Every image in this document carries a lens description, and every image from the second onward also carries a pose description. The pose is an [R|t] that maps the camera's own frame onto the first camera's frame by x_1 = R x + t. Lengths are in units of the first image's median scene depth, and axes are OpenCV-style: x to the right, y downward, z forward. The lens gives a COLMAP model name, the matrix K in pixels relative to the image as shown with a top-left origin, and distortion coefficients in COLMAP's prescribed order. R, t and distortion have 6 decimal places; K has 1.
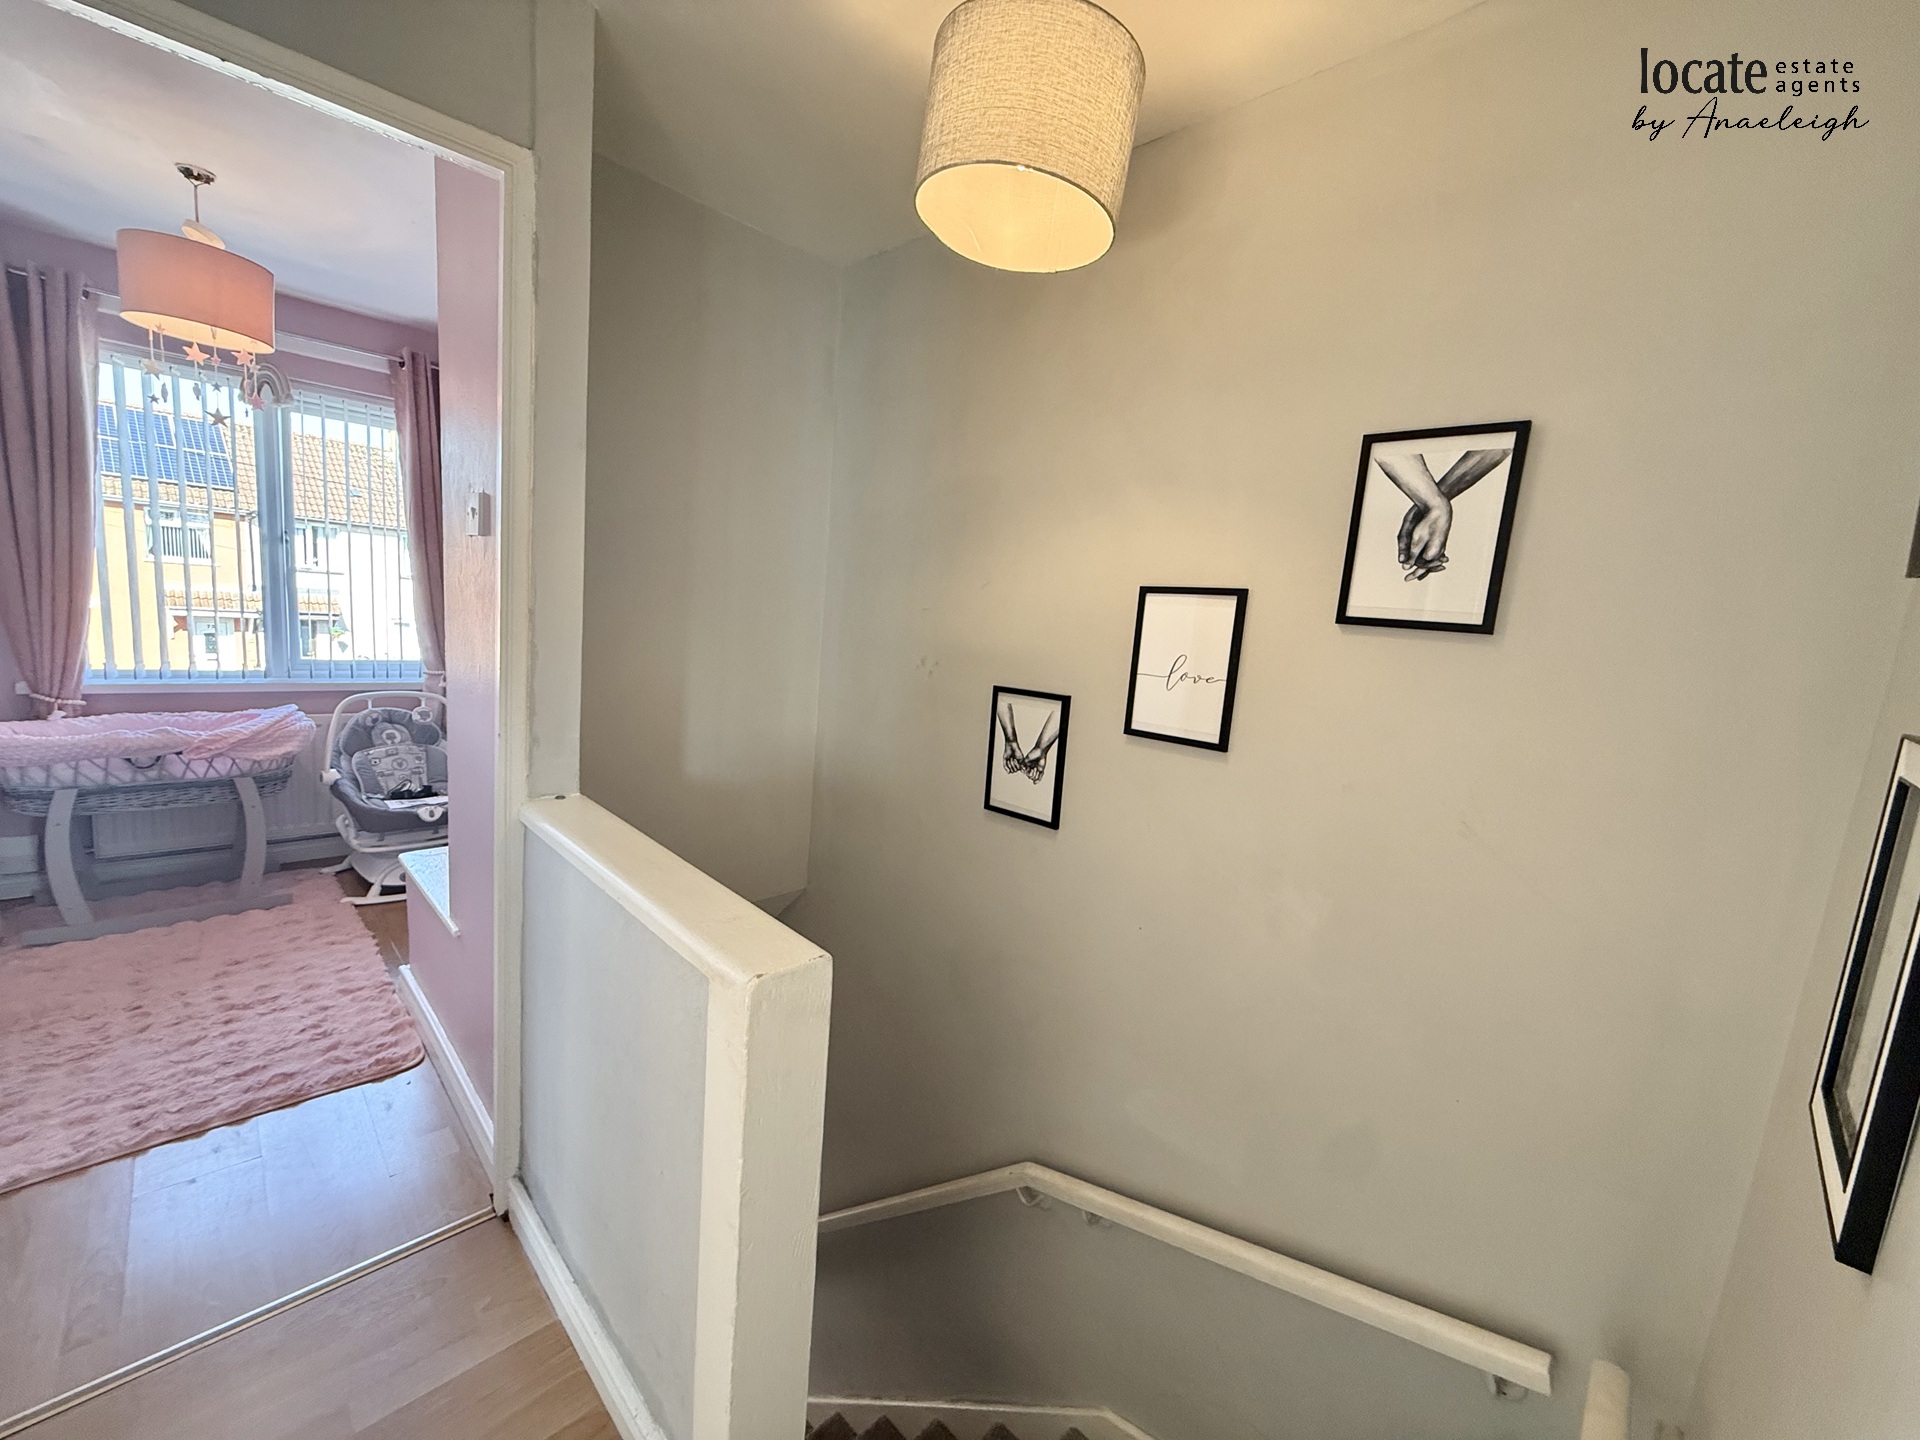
lens RADIAL K [[763.5, 0, 951.2], [0, 763.5, 720.1], [0, 0, 1]] dist [-0.000111, -0.000098]
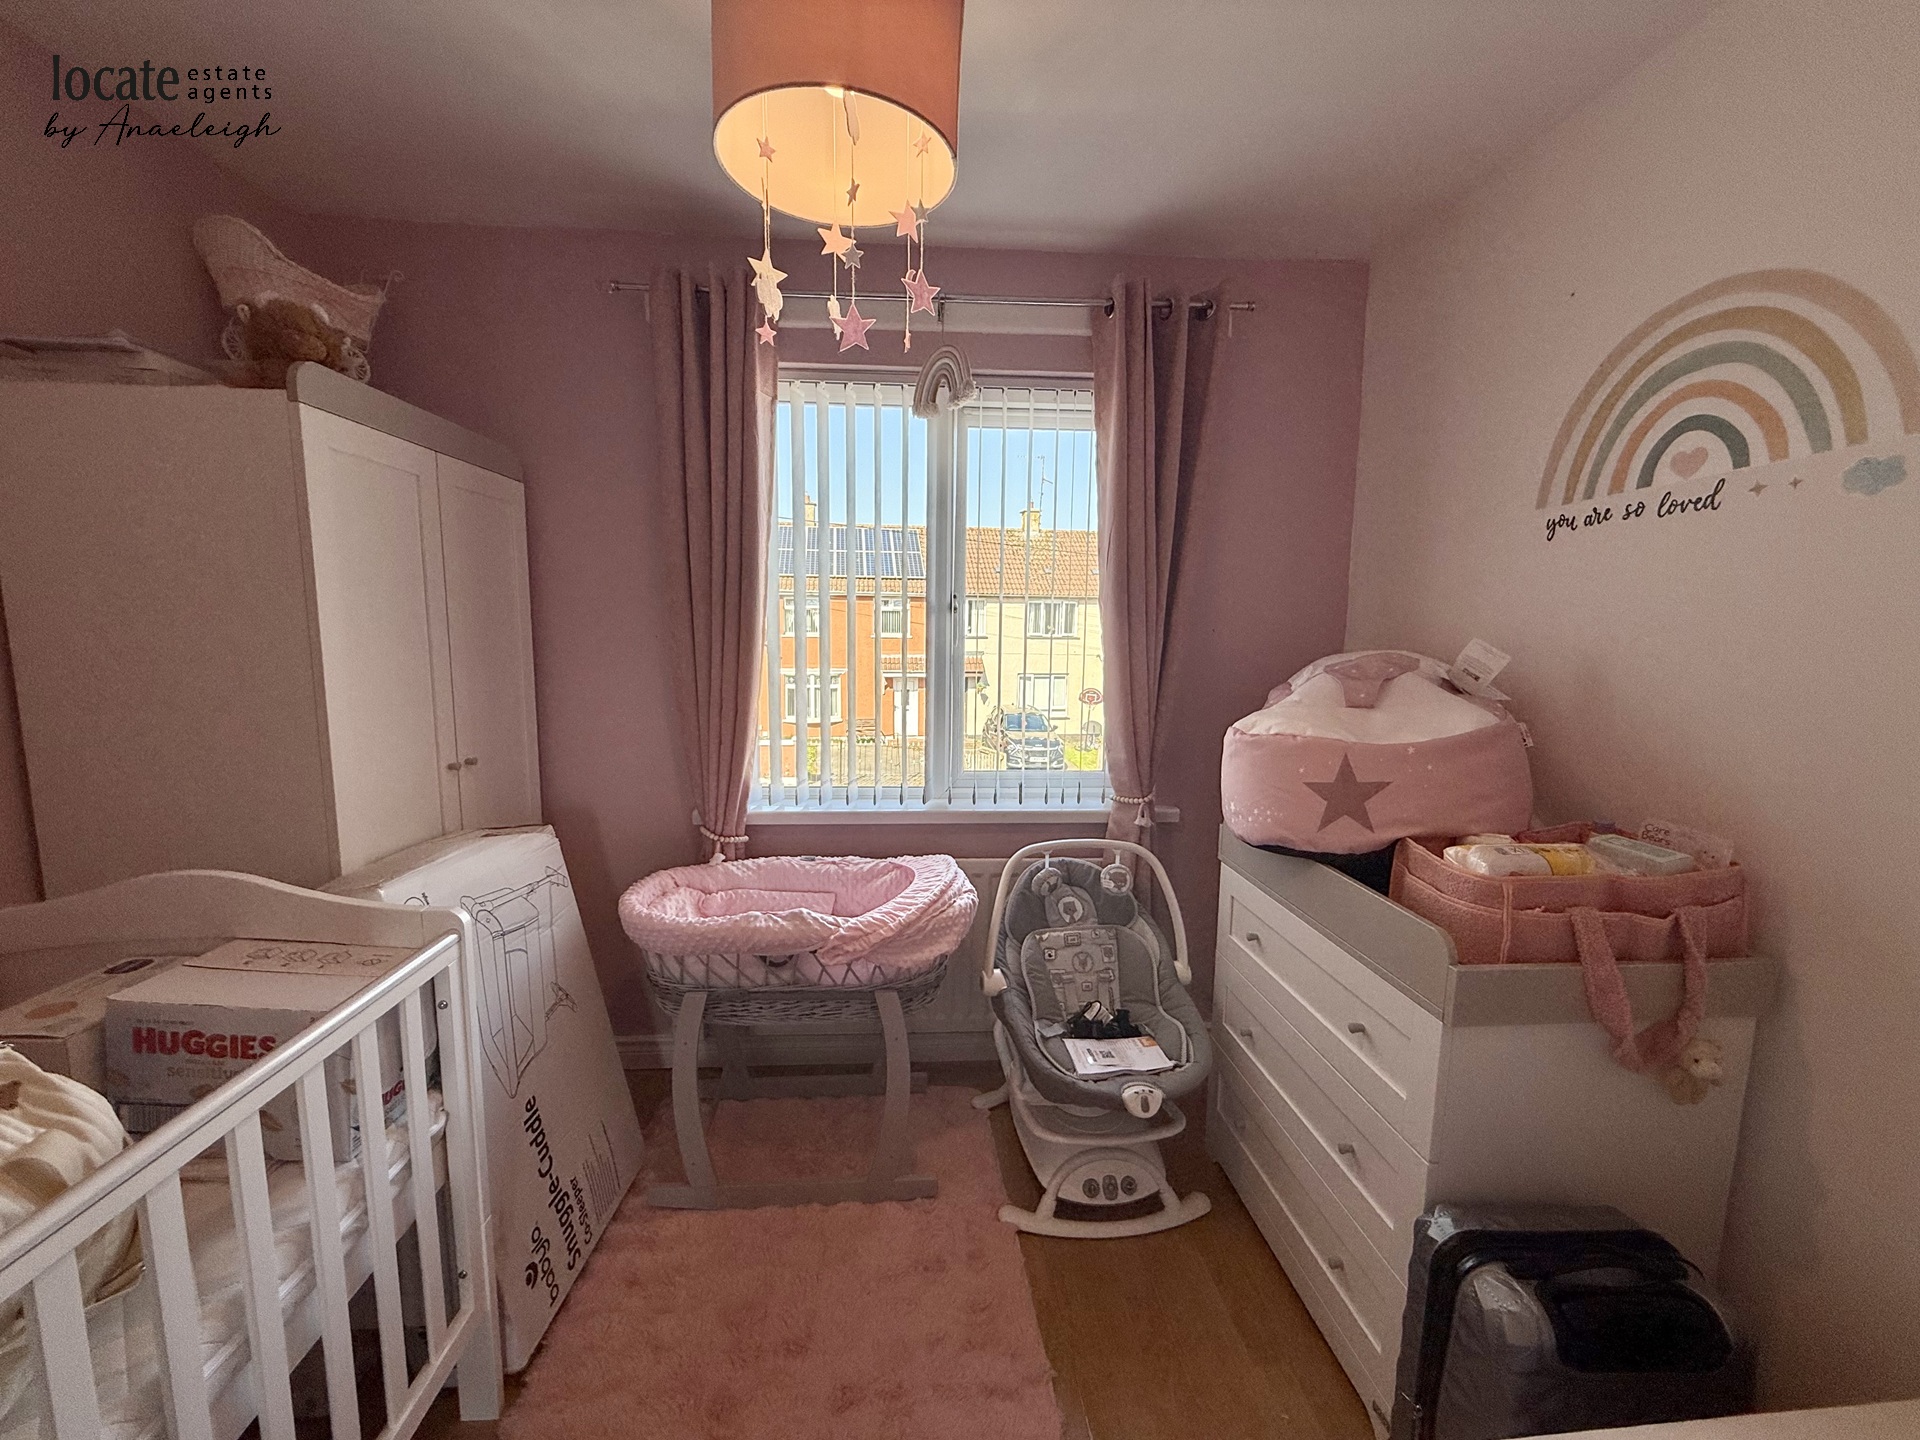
lens RADIAL K [[763.5, 0, 951.2], [0, 763.5, 720.1], [0, 0, 1]] dist [-0.000111, -0.000098]
pose [[0.757815, 0.007927, -0.652421, -0.439323], [-0.043290, 0.998334, -0.038152, -0.111981], [0.651031, 0.057156, 0.756896, 0.500332]]
